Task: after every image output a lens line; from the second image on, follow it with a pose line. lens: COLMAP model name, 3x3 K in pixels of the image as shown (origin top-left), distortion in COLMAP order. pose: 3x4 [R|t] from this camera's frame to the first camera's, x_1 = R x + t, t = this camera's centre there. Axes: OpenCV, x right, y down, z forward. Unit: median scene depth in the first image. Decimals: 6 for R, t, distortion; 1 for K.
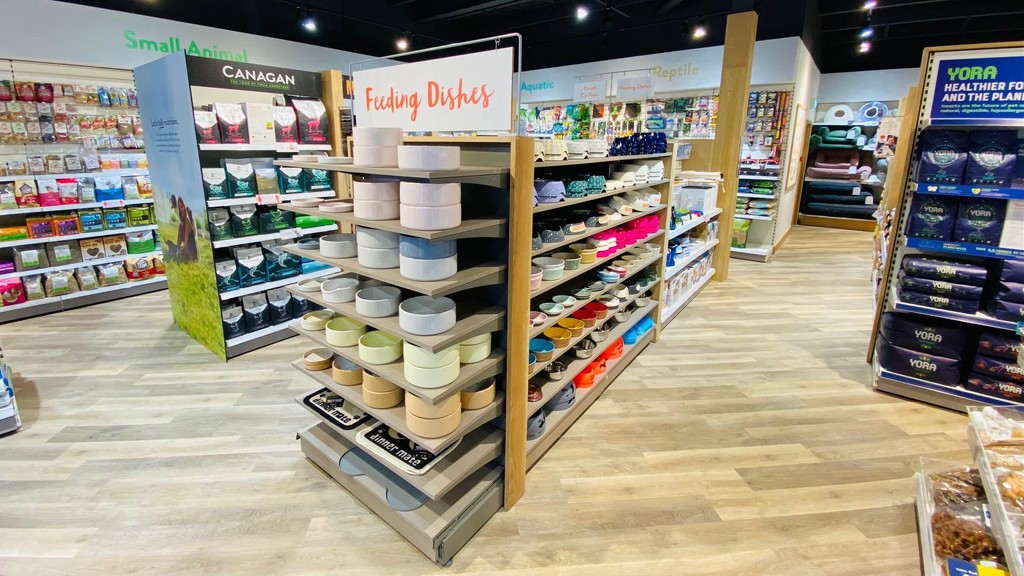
lens RADIAL K [[425.0, 0, 511.3], [0, 425.0, 283.2], [0, 0, 1]] dist [-0.001226, -0.000125]
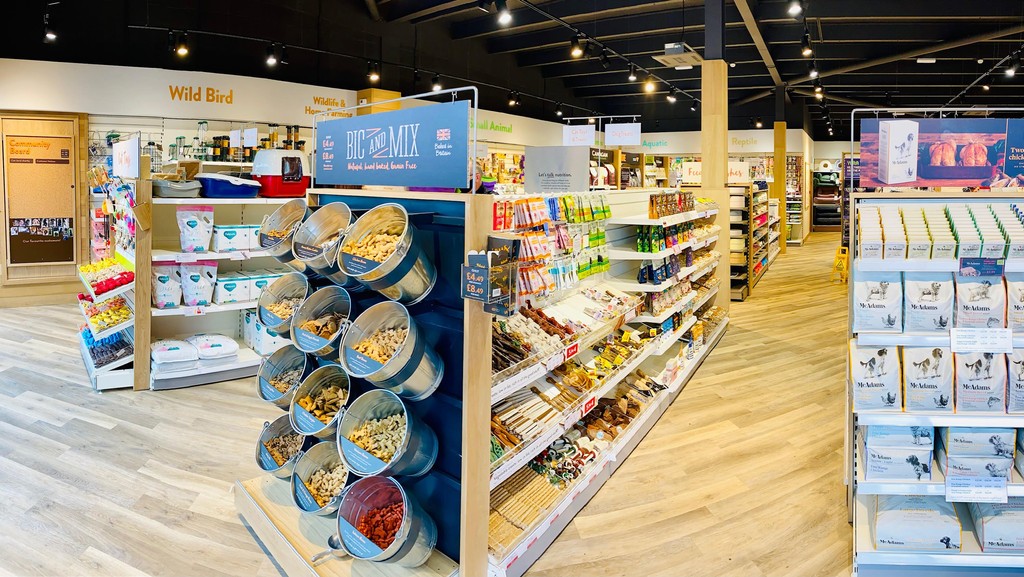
lens RADIAL K [[810.0, 0, 512.0], [0, 810.0, 288.5], [0, 0, 1]] dist [-0.008732, -0.003096]
pose [[0.965892, -0.017537, 0.258351, -1.472782], [0.059029, 0.986347, -0.153737, 0.575531], [-0.252128, 0.163744, 0.953740, -1.931129]]
